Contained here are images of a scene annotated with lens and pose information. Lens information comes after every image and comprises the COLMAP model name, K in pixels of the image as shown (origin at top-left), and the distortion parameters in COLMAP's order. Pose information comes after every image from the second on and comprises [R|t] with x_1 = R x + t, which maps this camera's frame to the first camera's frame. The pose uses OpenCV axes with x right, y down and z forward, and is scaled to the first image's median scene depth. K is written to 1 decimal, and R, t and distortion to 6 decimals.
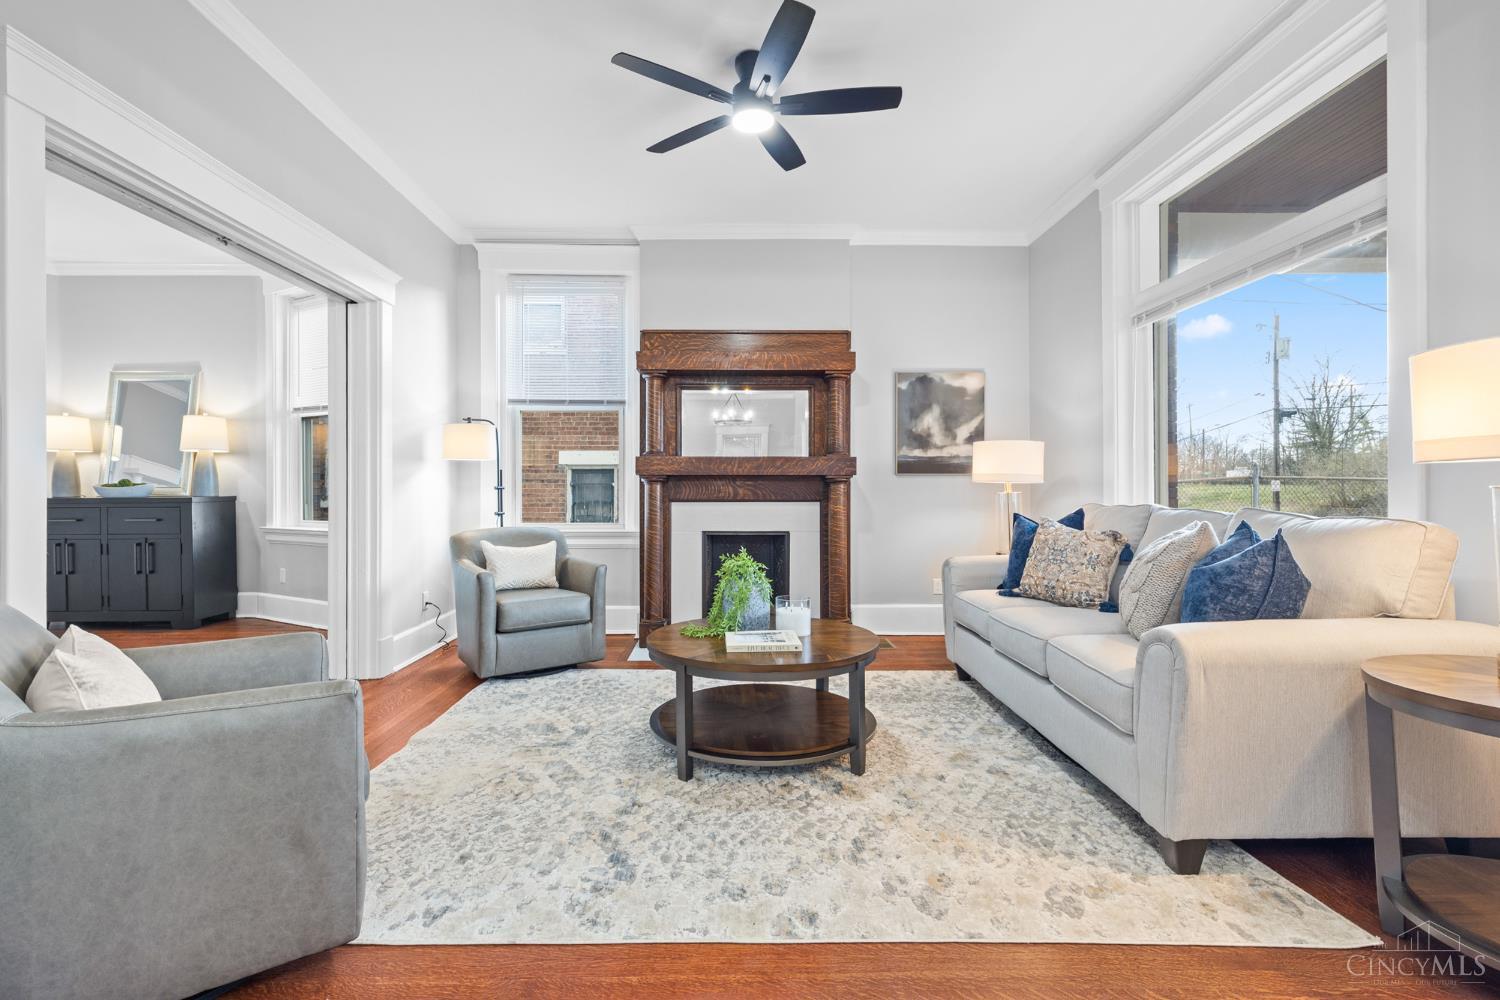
lens RADIAL K [[670.1, 0, 742.8], [0, 670.1, 491.1], [0, 0, 1]] dist [0.003370, 0.000144]
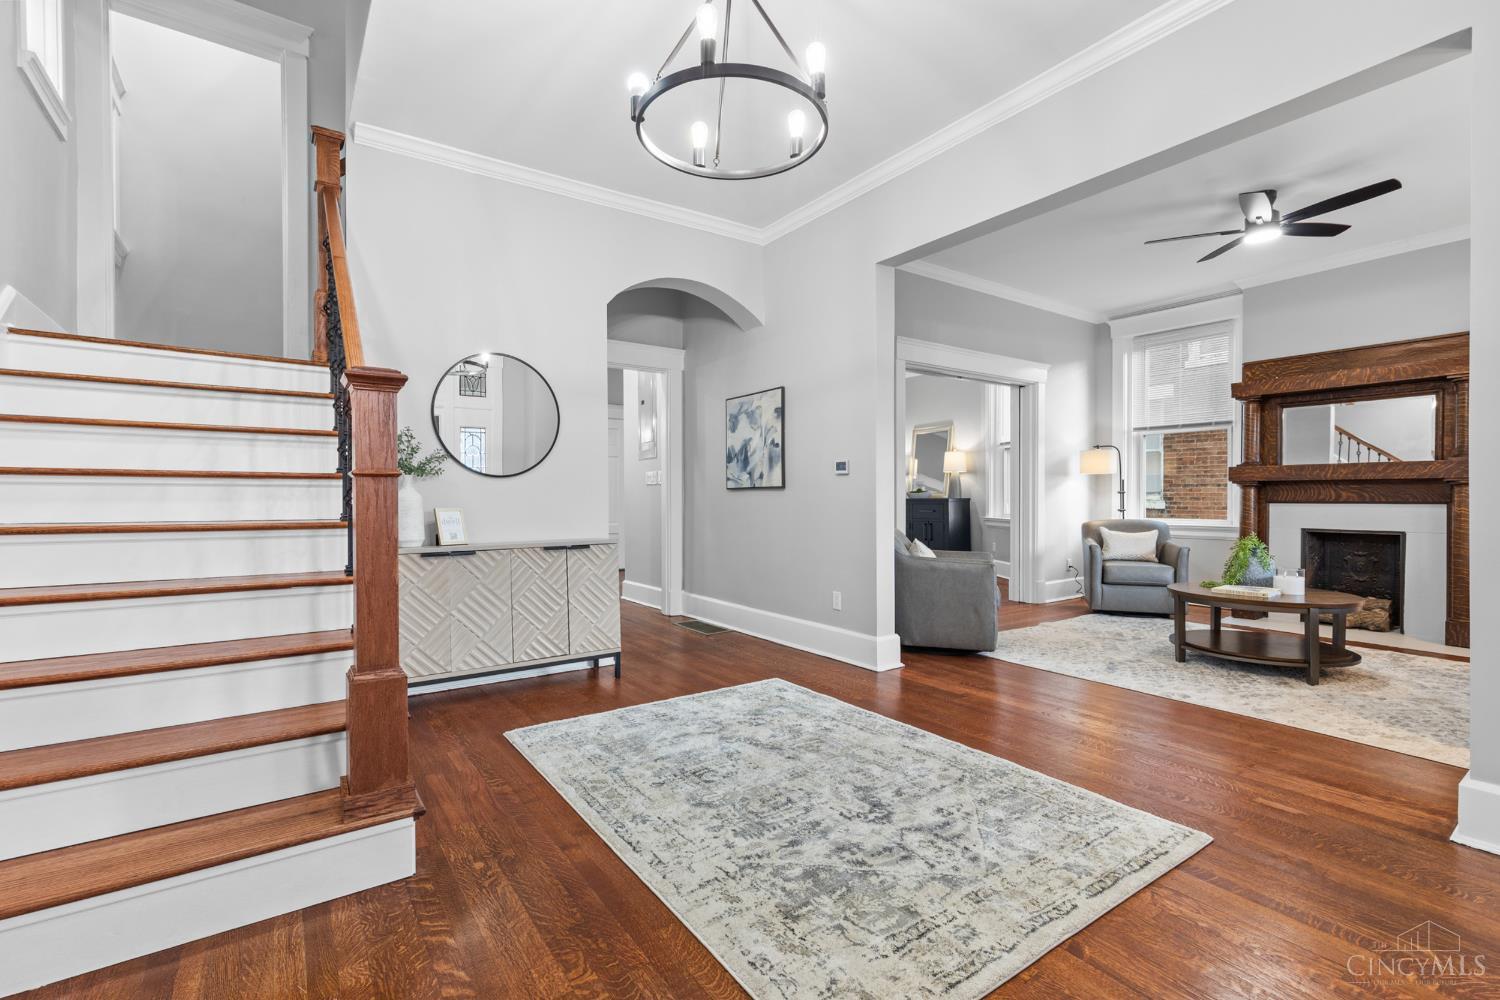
lens RADIAL K [[670.1, 0, 742.7], [0, 670.1, 501.6], [0, 0, 1]] dist [0.003370, 0.000144]
pose [[0.550906, 0.005776, -0.834547, 0.377646], [0.001188, 0.999970, 0.007705, 0.003038], [0.834566, -0.005236, 0.550883, -0.453495]]
